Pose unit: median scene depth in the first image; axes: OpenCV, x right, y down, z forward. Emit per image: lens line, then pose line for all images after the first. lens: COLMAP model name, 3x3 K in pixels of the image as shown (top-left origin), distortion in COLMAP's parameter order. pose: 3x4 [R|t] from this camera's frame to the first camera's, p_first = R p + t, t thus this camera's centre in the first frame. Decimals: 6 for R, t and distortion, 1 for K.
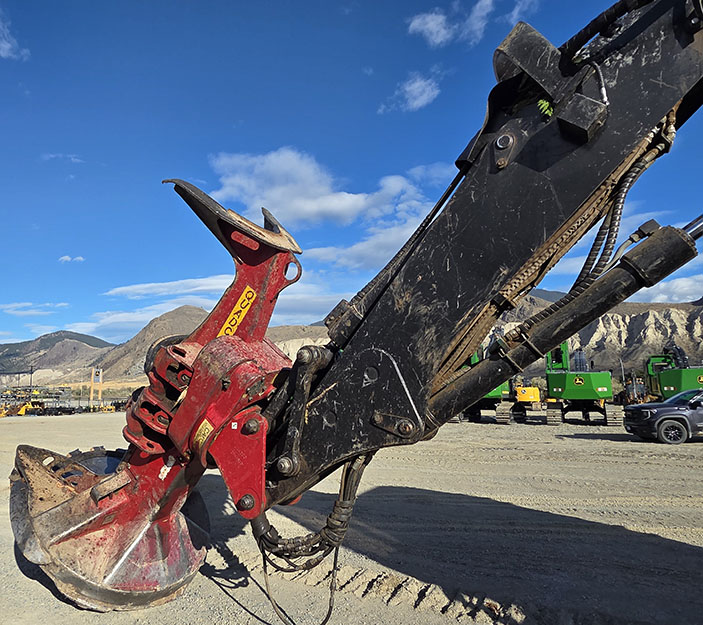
lens RADIAL K [[518.3, 0, 280.1], [0, 518.3, 313.2], [0, 0, 1]] dist [0.005978, -0.004351]
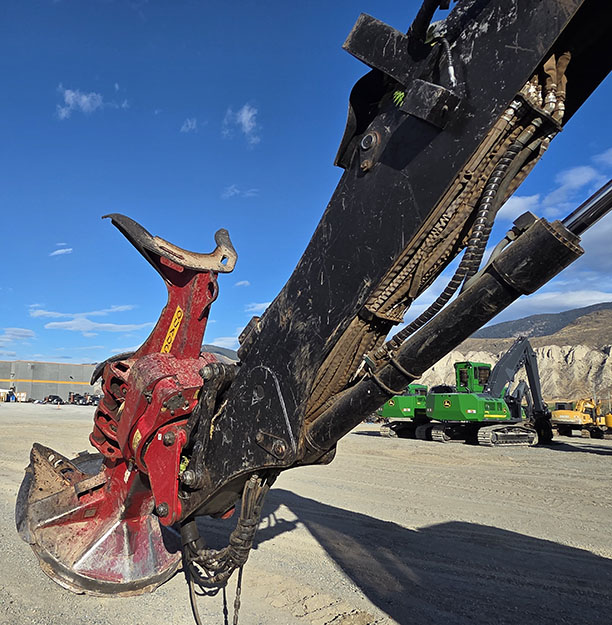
lens RADIAL K [[517.0, 0, 211.6], [0, 517.0, 313.4], [0, 0, 1]] dist [0.007648, -0.004712]
pose [[0.924830, -0.028247, -0.379331, 0.457796], [0.018299, 0.999388, -0.029805, -0.004728], [0.379941, 0.020623, 0.924781, 0.049199]]
